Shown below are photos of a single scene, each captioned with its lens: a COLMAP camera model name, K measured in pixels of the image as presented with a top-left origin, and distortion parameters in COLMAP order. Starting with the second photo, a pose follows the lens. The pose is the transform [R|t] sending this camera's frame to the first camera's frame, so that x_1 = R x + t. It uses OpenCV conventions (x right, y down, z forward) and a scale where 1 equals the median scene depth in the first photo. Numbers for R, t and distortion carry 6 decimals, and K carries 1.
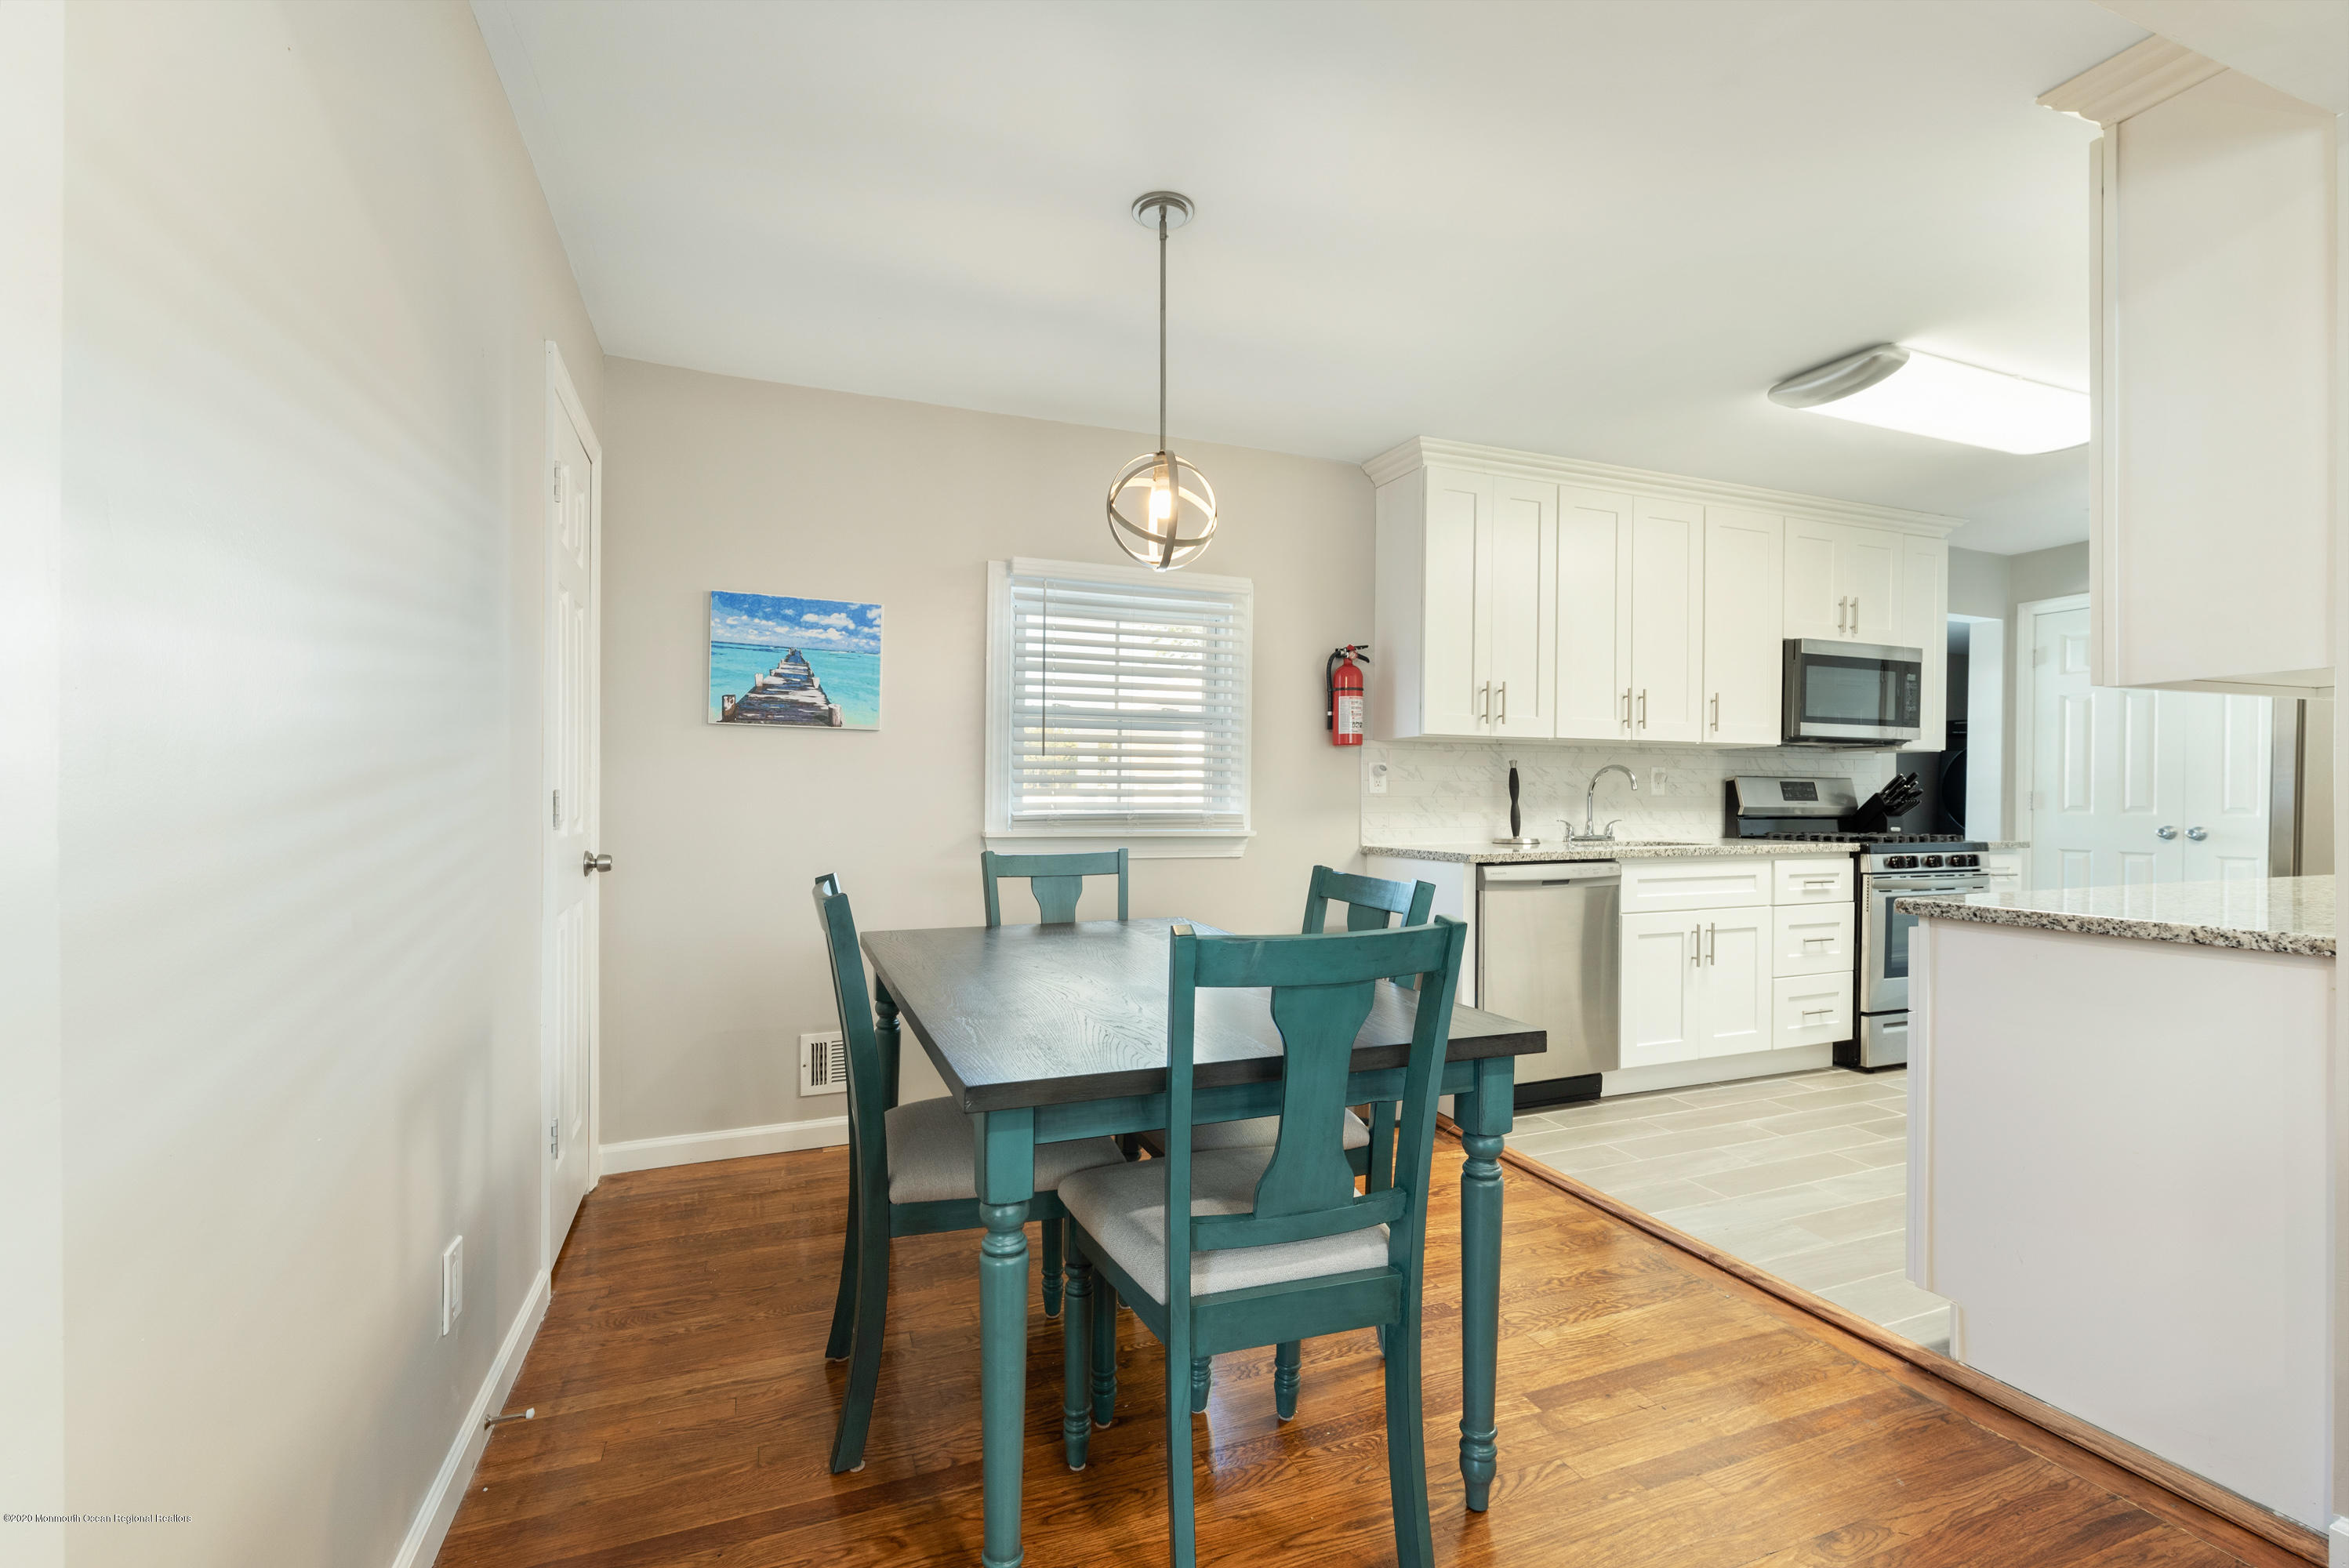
lens RADIAL K [[1031.4, 0, 1177.5], [0, 1031.4, 789.3], [0, 0, 1]] dist [0.000384, -0.000075]
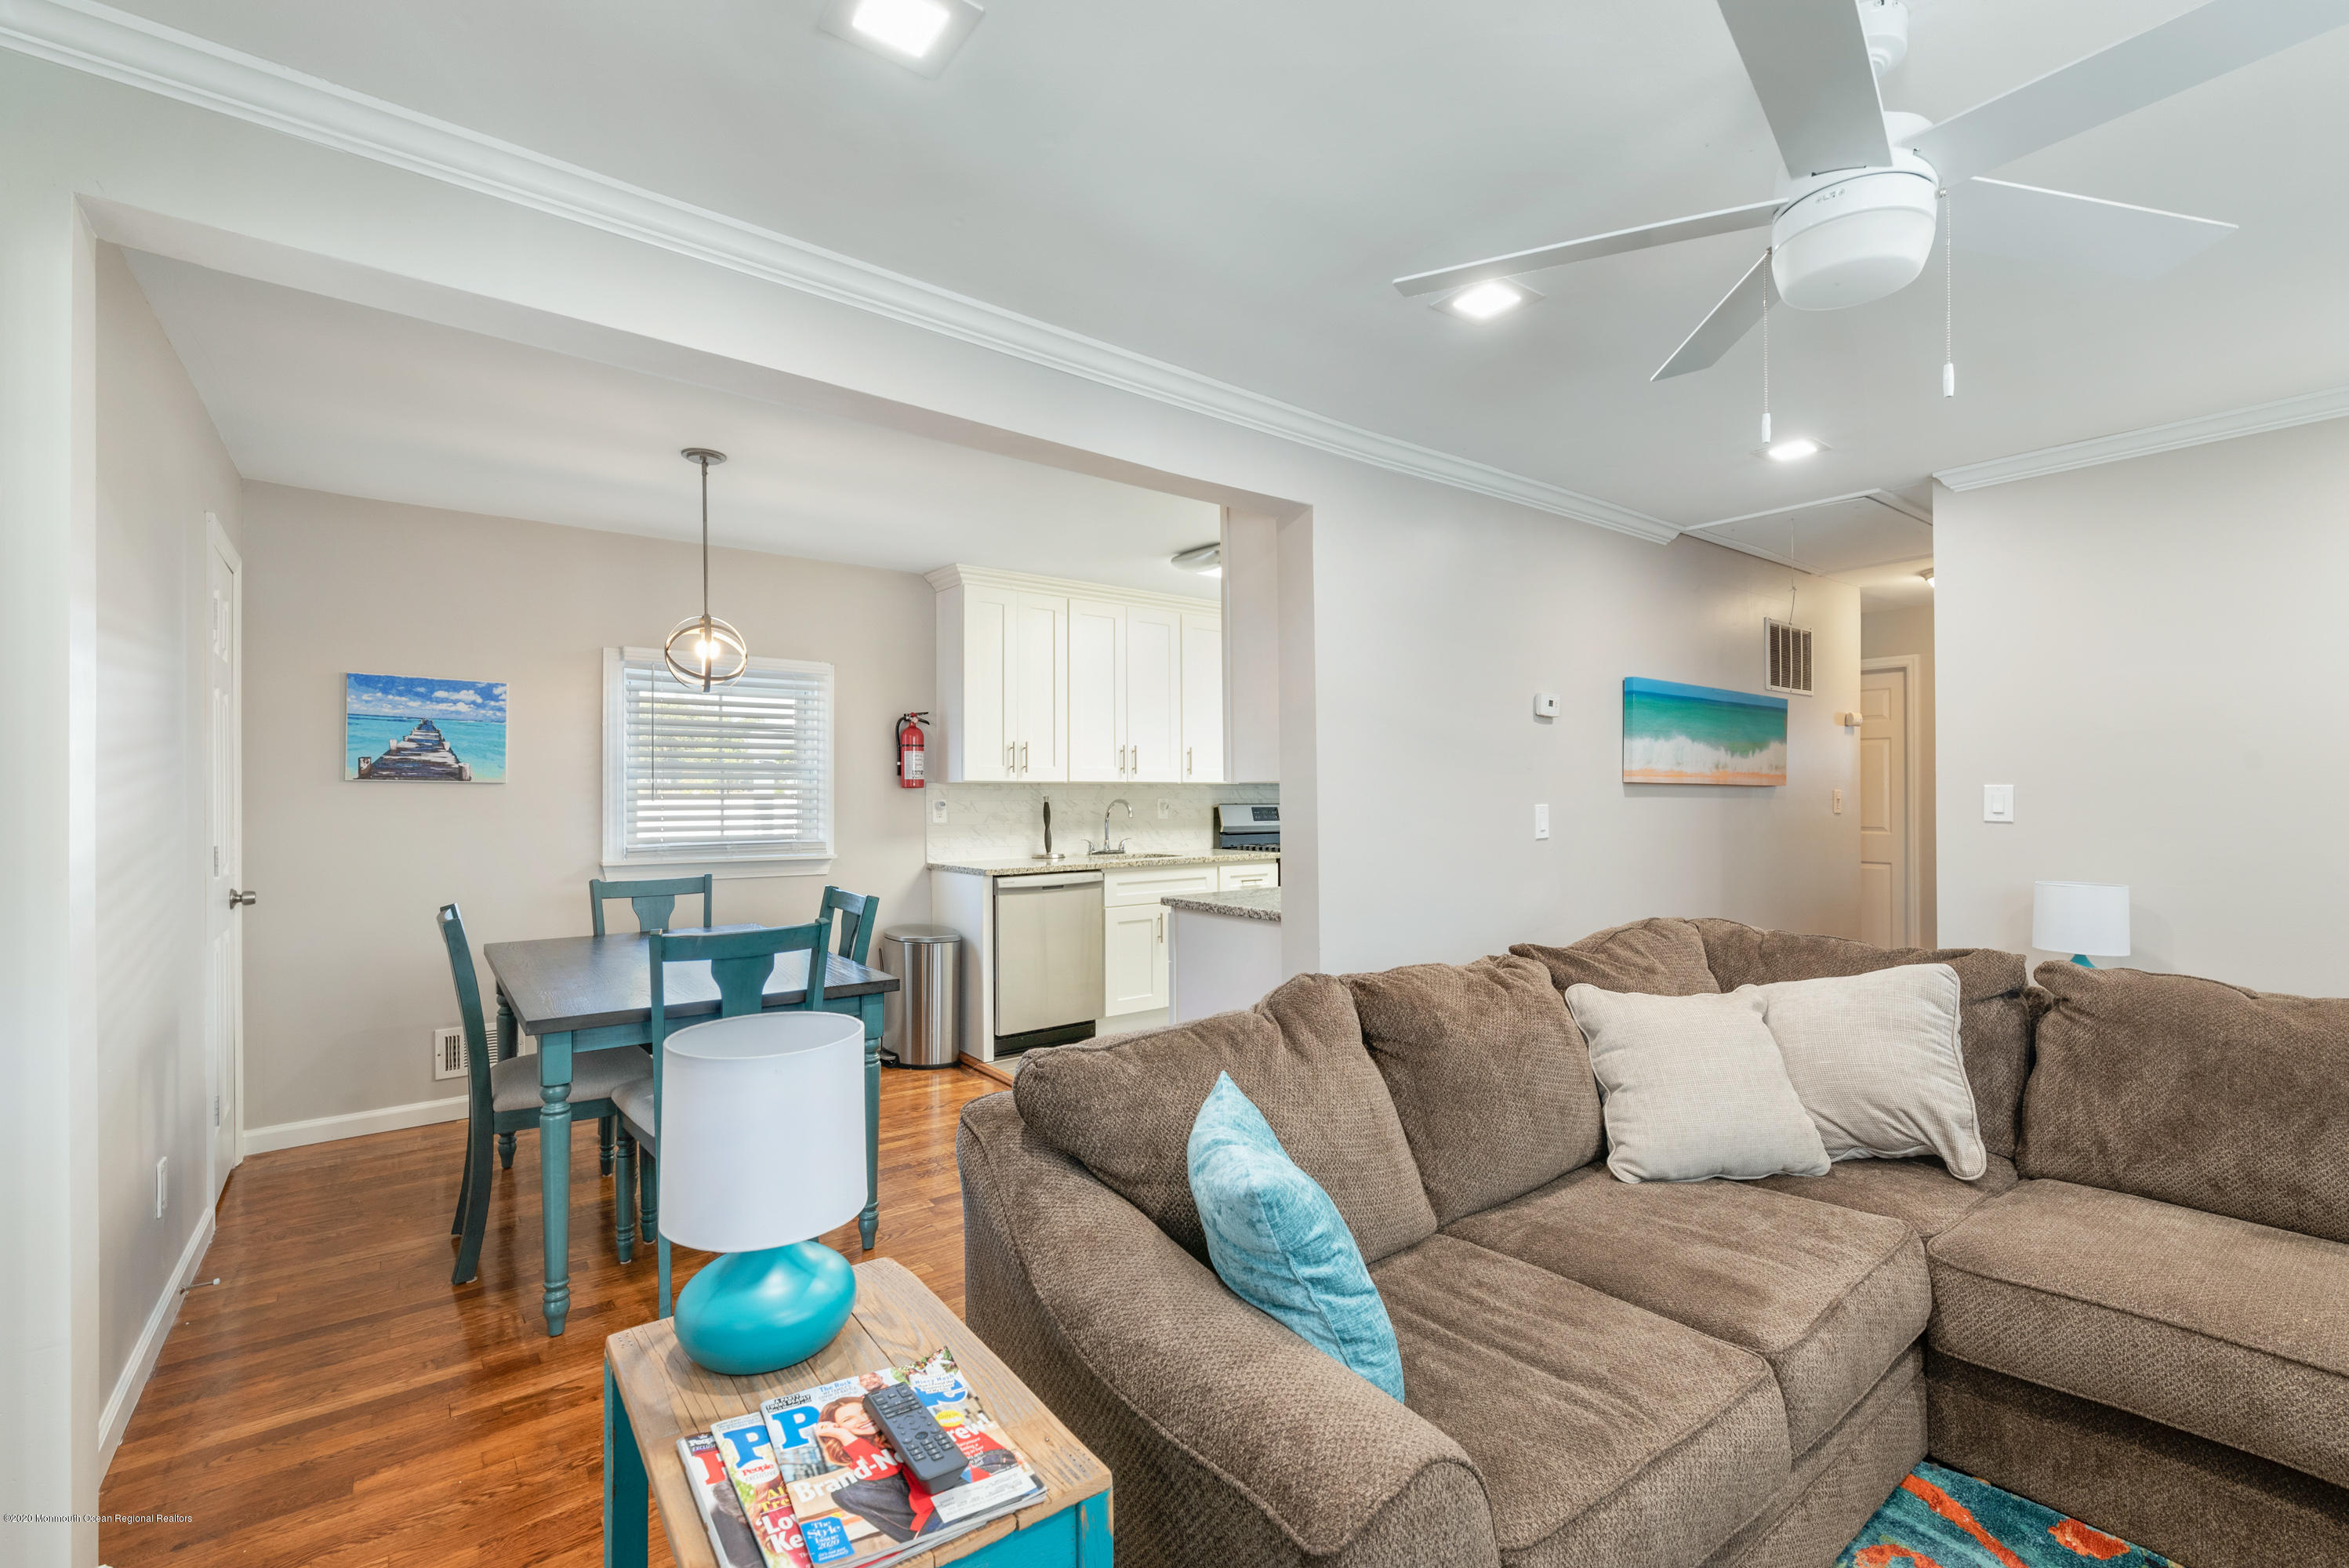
lens RADIAL K [[1031.4, 0, 1181.5], [0, 1031.4, 791.1], [0, 0, 1]] dist [0.000384, -0.000075]
pose [[0.964145, -0.005610, 0.265317, 0.171048], [0.004235, 0.999974, 0.005755, -0.051895], [-0.265343, -0.004425, 0.964144, -0.428414]]
